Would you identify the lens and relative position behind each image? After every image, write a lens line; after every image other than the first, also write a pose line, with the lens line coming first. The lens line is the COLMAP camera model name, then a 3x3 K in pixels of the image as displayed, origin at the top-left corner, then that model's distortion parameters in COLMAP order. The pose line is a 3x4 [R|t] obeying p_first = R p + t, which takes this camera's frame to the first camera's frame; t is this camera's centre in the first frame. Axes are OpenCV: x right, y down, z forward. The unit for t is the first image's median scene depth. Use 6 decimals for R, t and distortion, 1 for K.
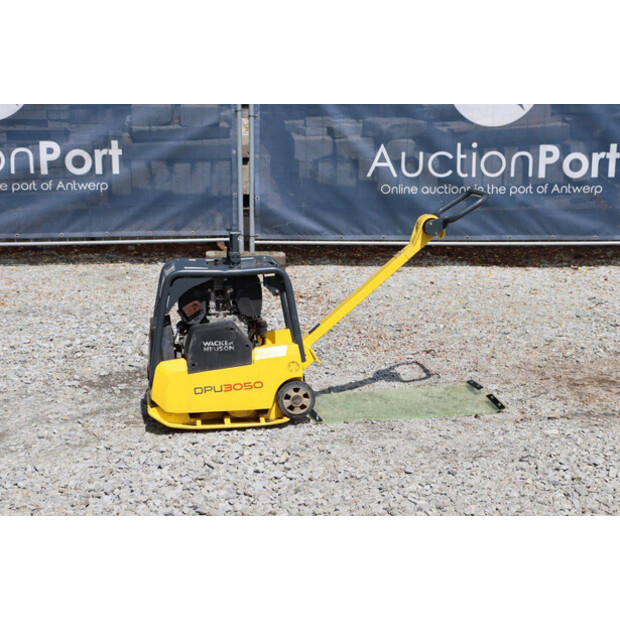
lens RADIAL K [[1465.9, 0, 309.8], [0, 1465.9, 328.7], [0, 0, 1]] dist [0.394783, 0.000000]
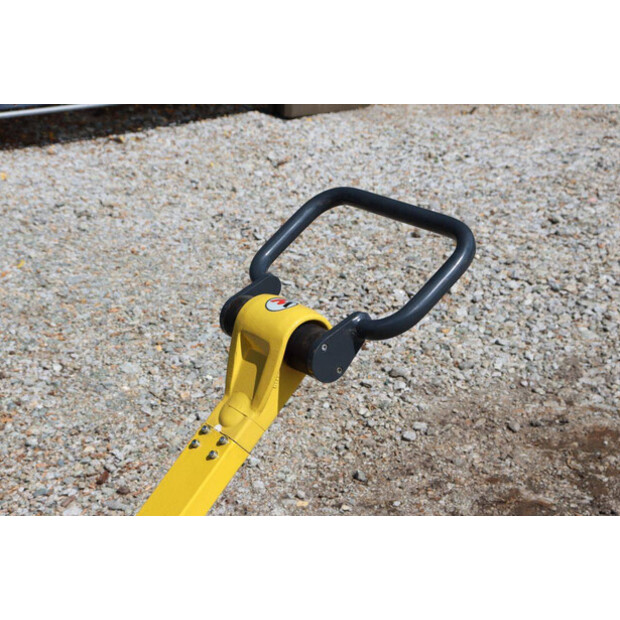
lens RADIAL K [[1235.2, 0, 313.1], [0, 1235.2, 320.3], [0, 0, 1]] dist [0.304367, 0.000000]
pose [[0.855347, -0.210070, 0.473553, -0.043272], [0.106348, 0.965829, 0.236355, -0.140075], [-0.507023, -0.151804, 0.848459, 0.780300]]
